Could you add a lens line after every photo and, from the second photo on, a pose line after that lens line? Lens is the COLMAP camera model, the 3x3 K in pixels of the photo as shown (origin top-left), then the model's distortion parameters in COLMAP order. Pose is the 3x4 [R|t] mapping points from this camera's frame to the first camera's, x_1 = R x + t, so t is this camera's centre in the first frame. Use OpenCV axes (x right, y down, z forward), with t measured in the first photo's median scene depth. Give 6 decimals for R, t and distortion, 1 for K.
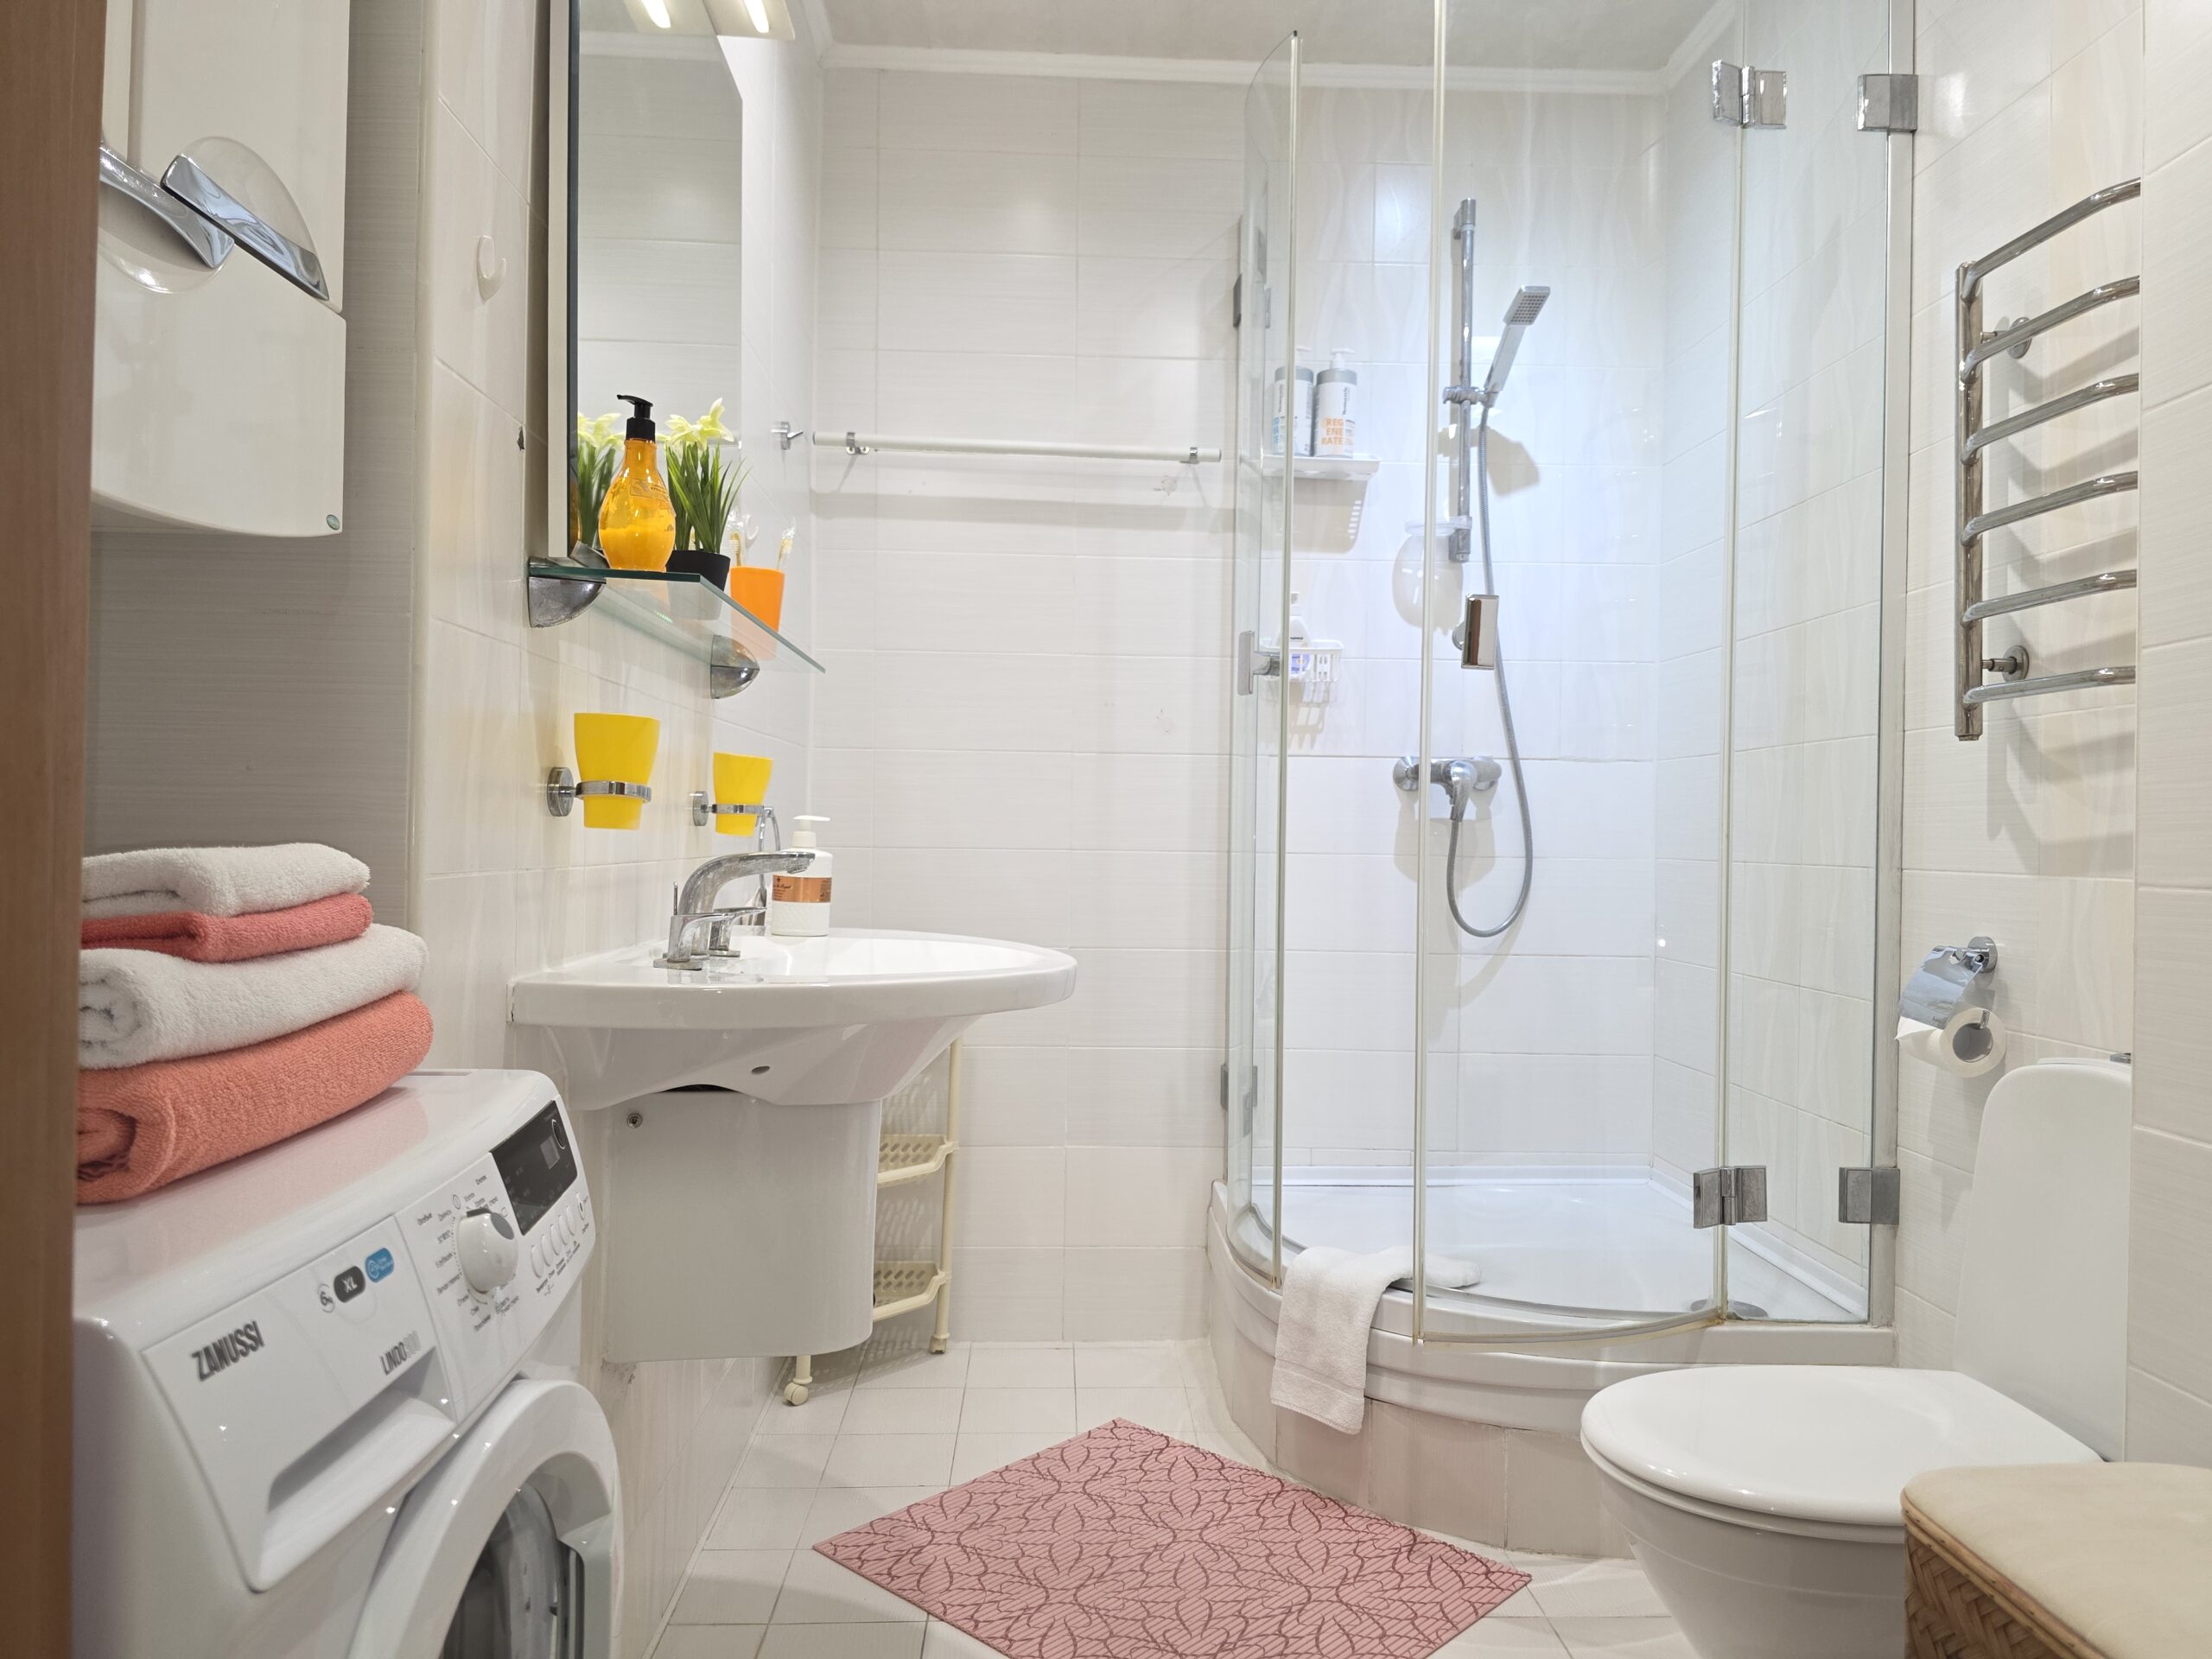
lens RADIAL K [[1493.7, 0, 1107.2], [0, 1493.7, 822.6], [0, 0, 1]] dist [0.043741, -0.020981]
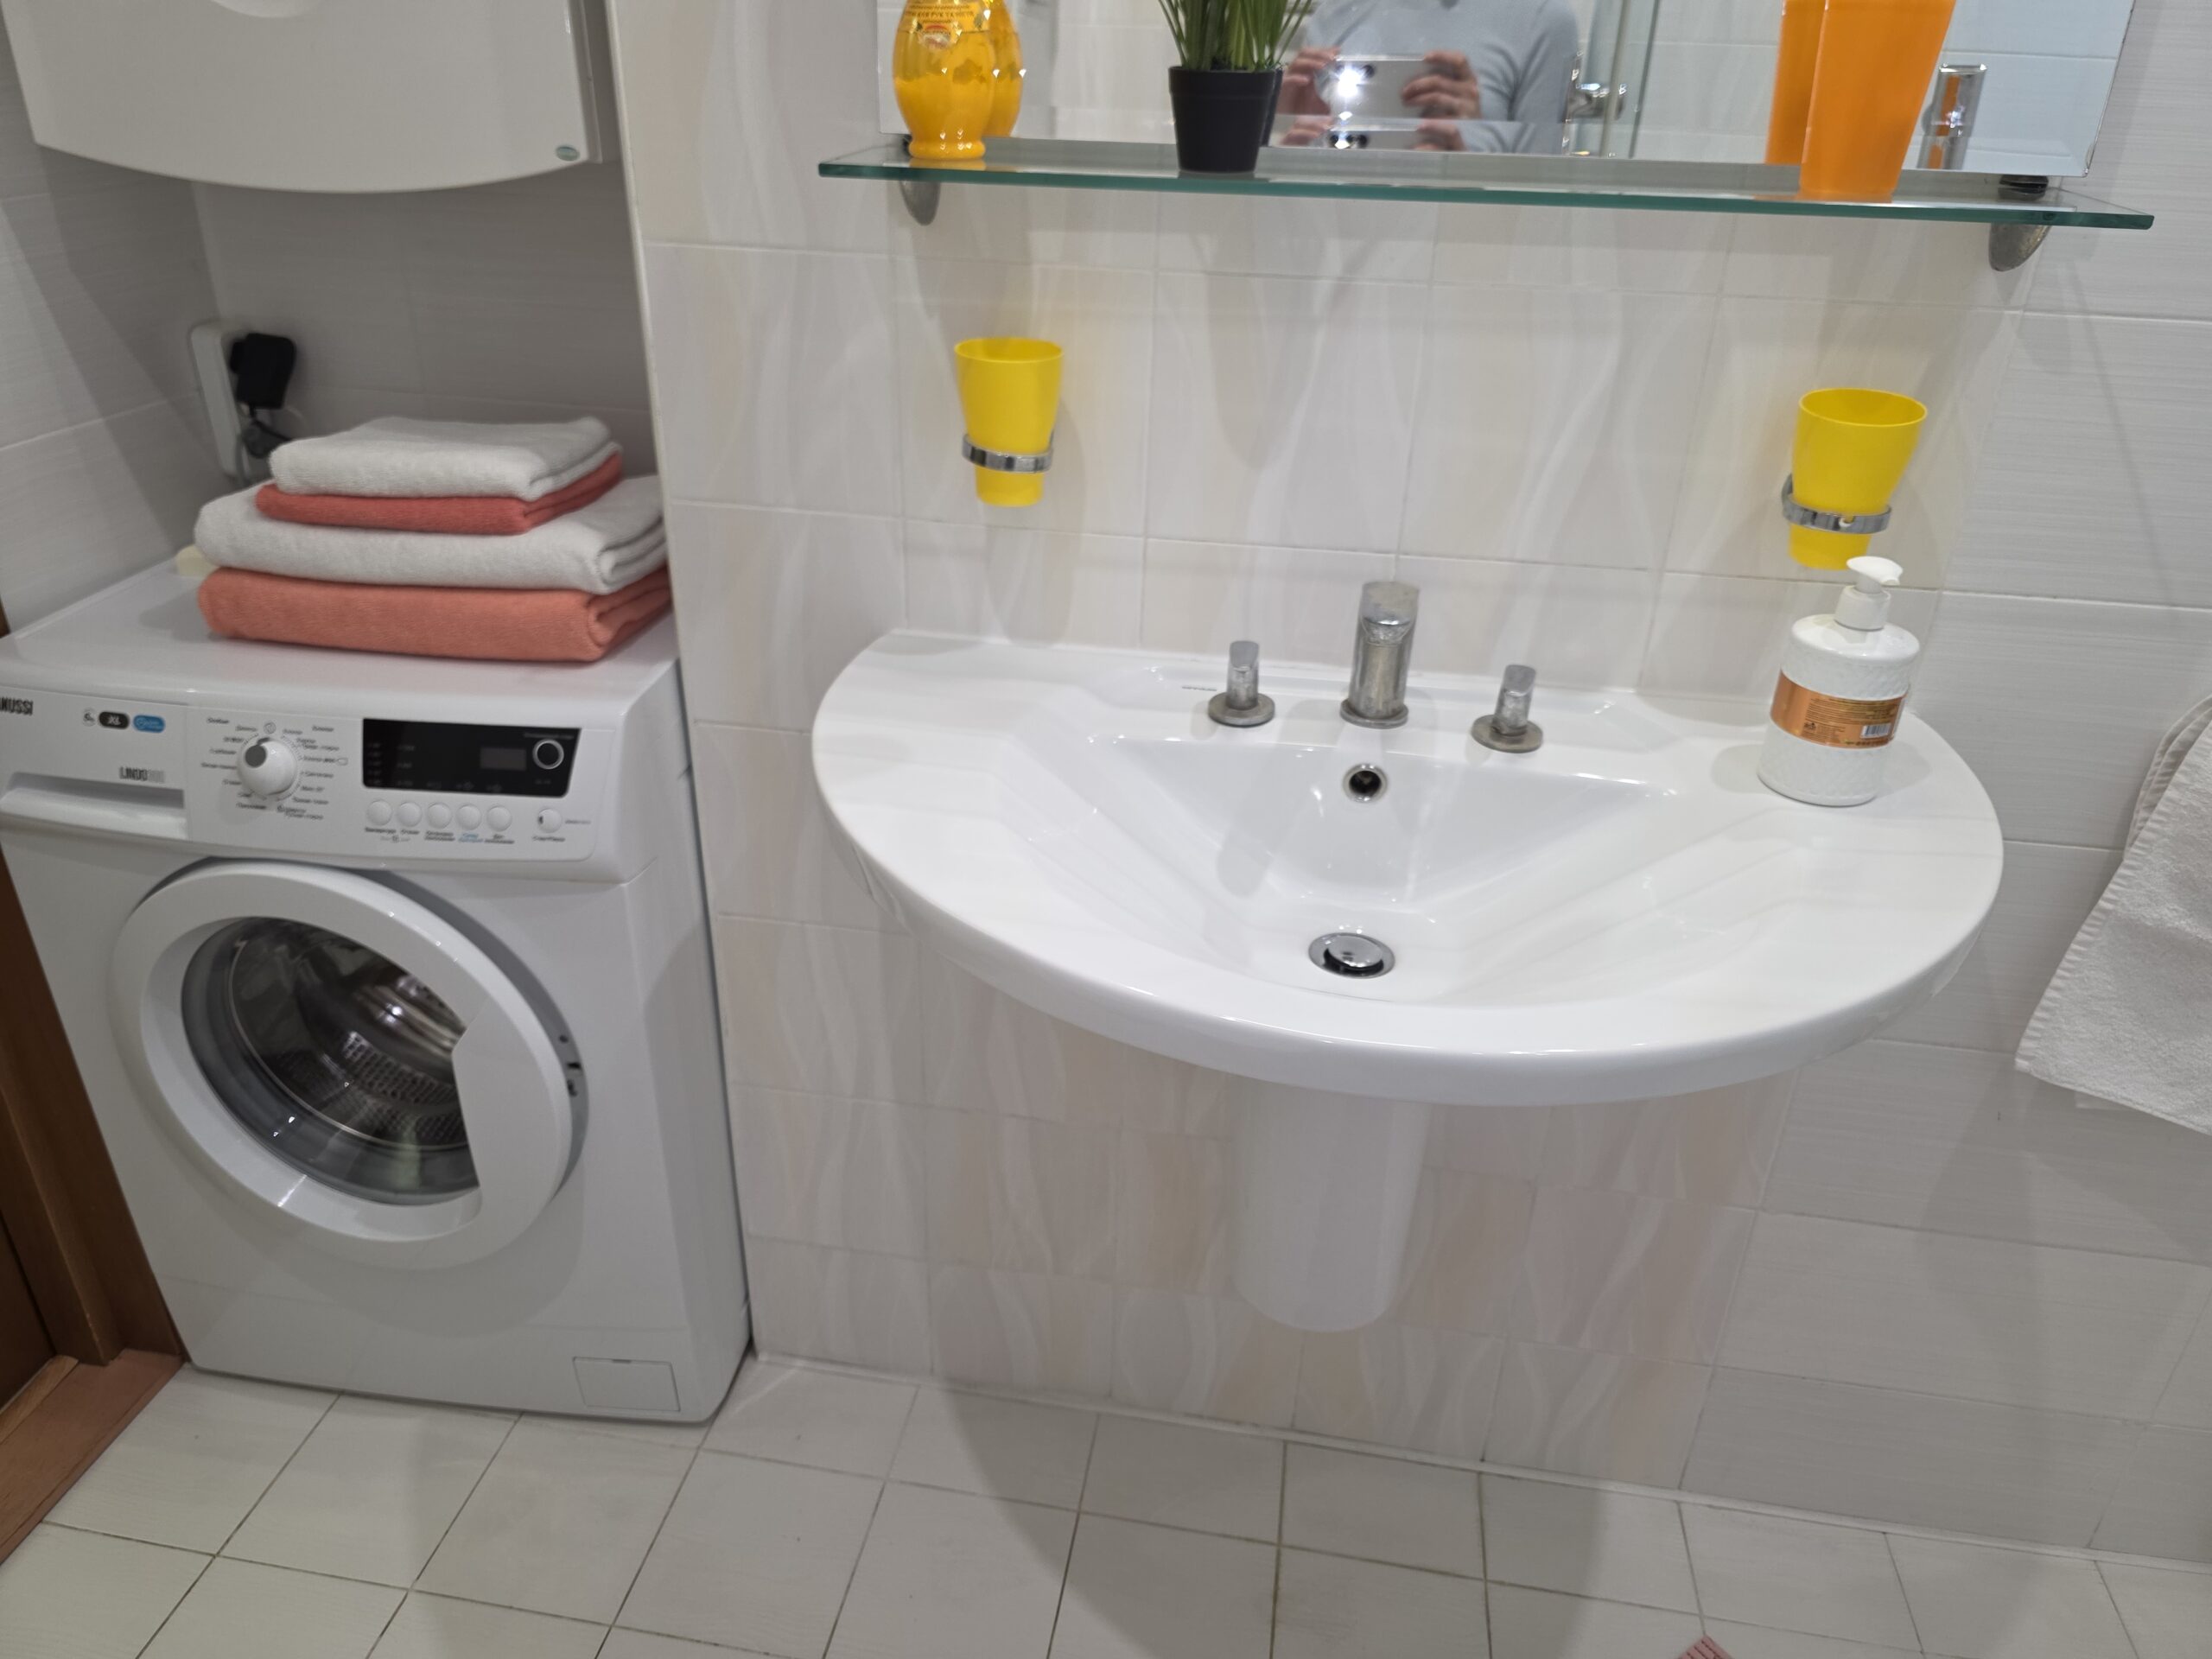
lens RADIAL K [[1493.7, 0, 1102.9], [0, 1493.7, 826.1], [0, 0, 1]] dist [0.043741, -0.020981]
pose [[-0.197185, 0.440495, -0.875832, 0.599565], [-0.023236, 0.891021, 0.453366, -0.282668], [0.980091, 0.109748, -0.165461, 1.691222]]
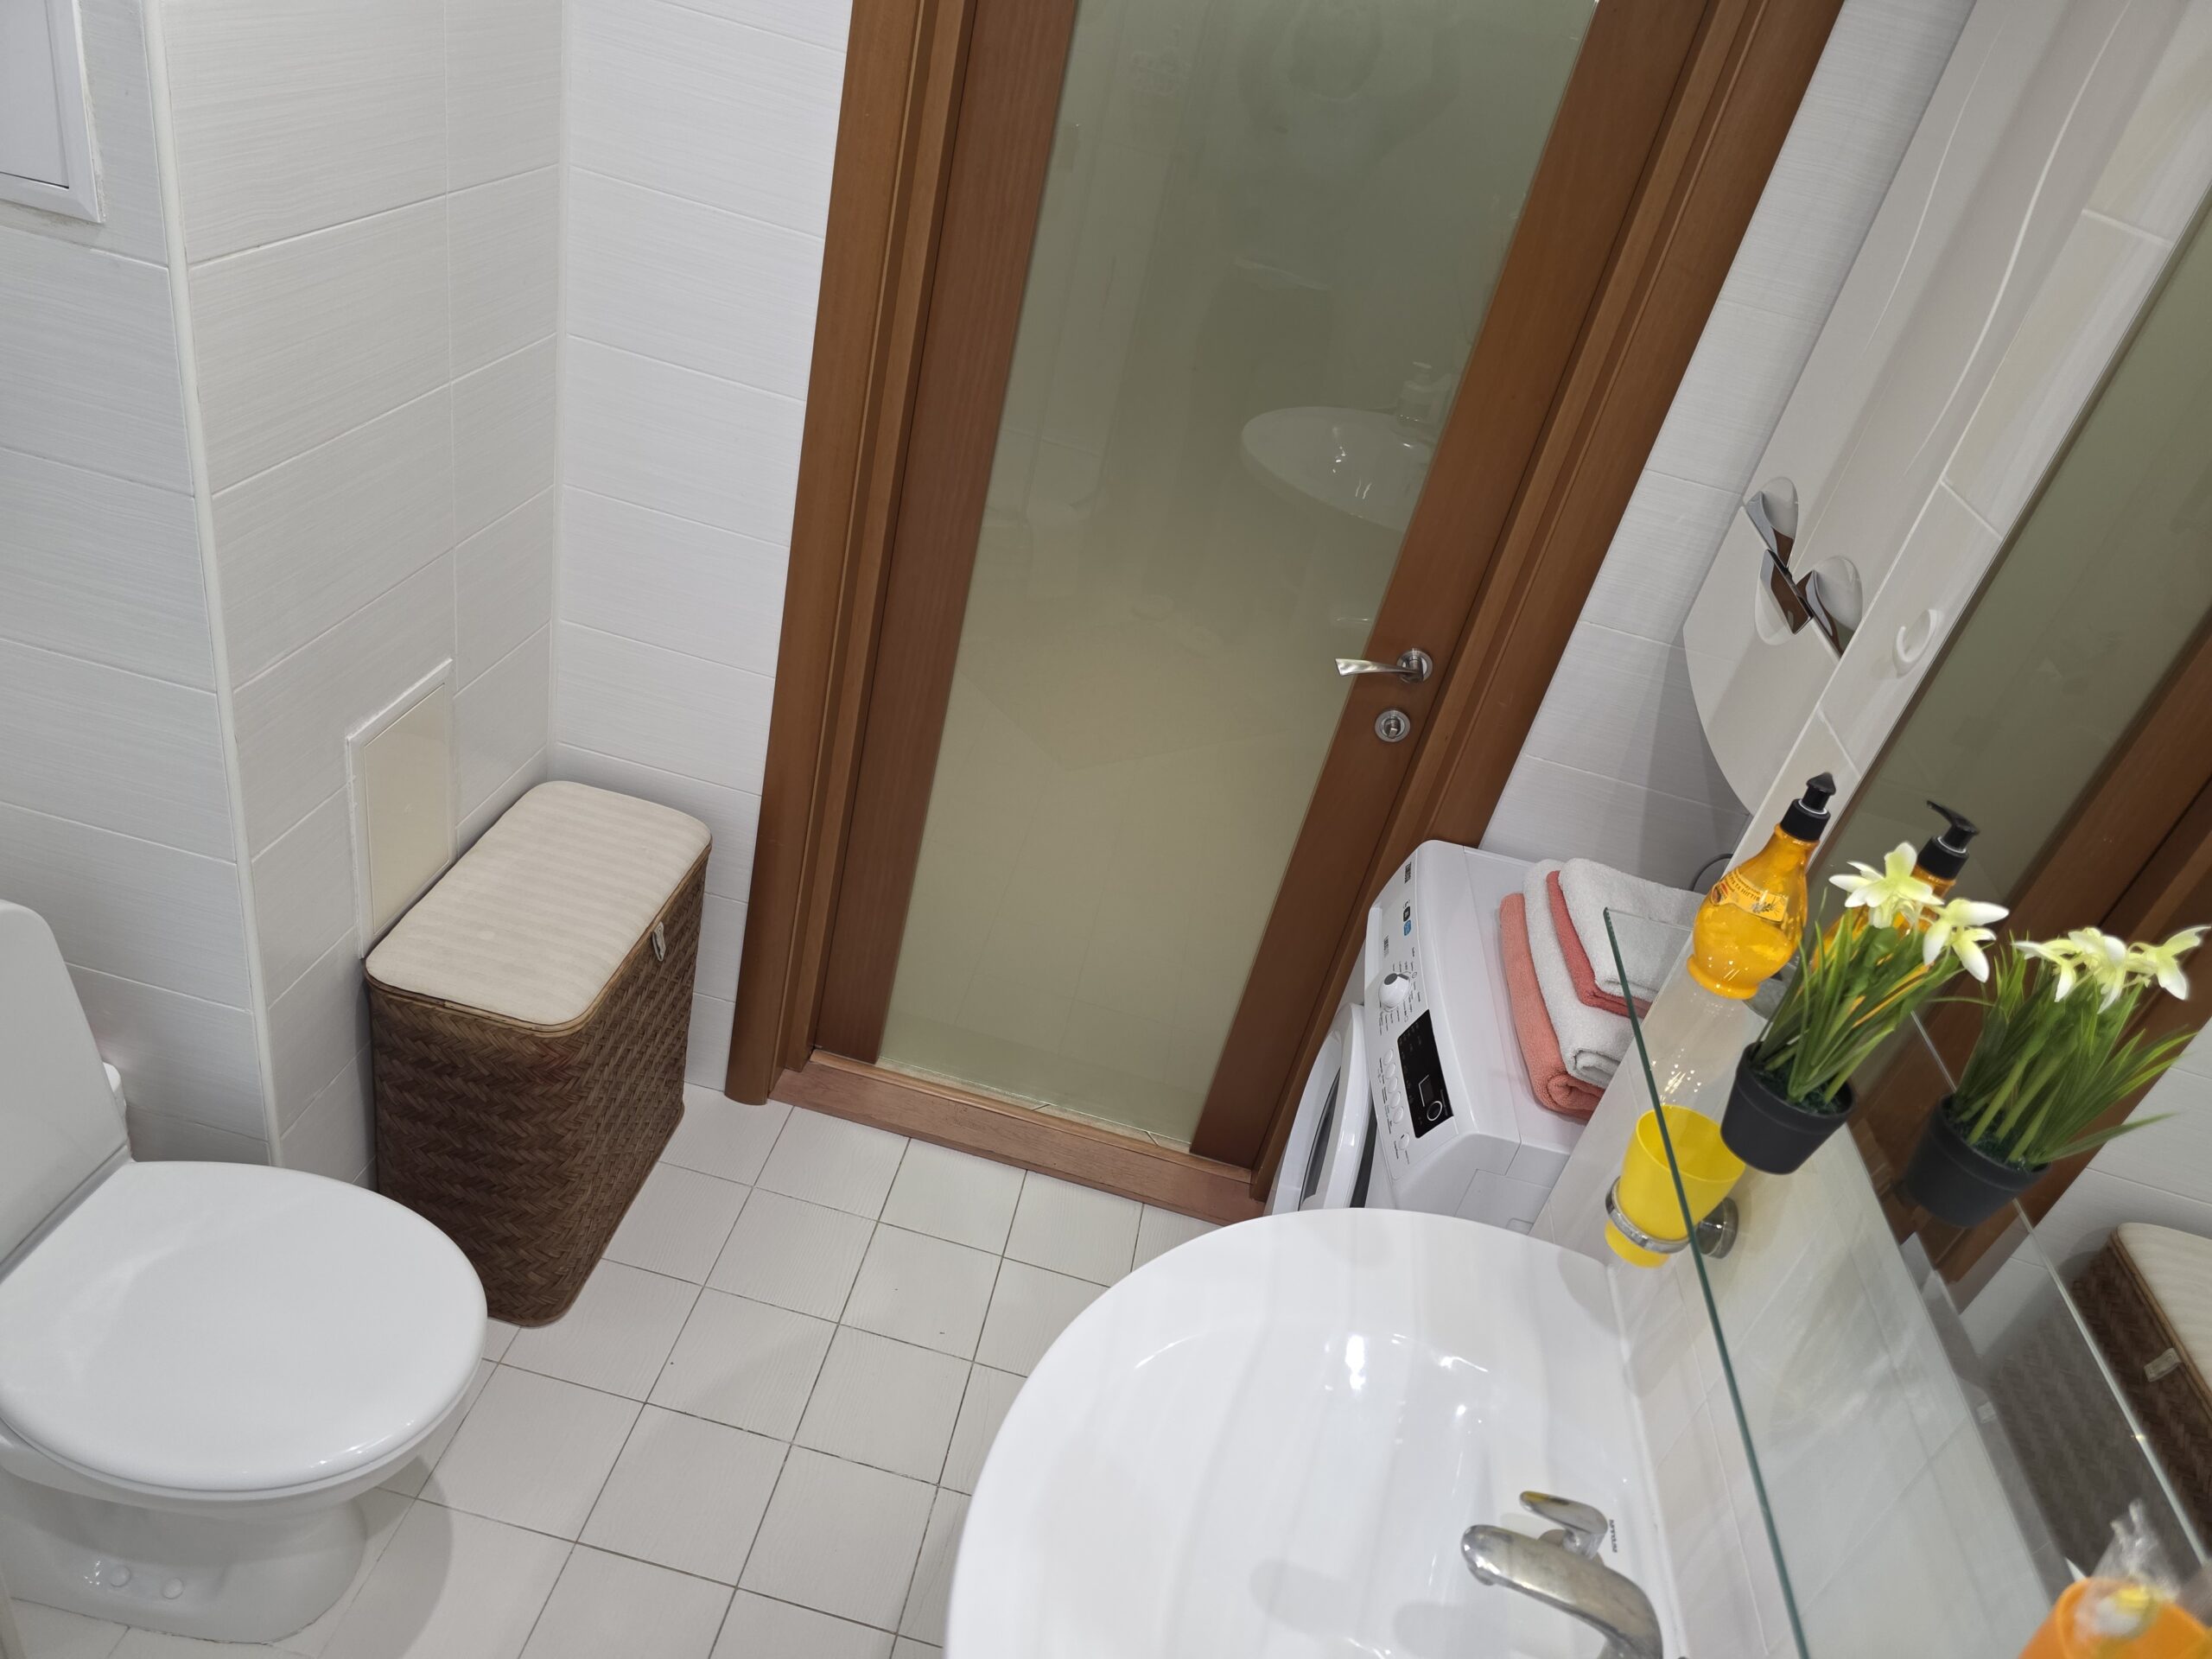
lens RADIAL K [[1493.7, 0, 1101.0], [0, 1493.7, 834.8], [0, 0, 1]] dist [0.043741, -0.020981]
pose [[-0.954984, -0.294046, 0.039278, -0.033435], [-0.231872, 0.822443, 0.519446, -0.744857], [-0.185045, 0.486955, -0.853600, 2.307288]]
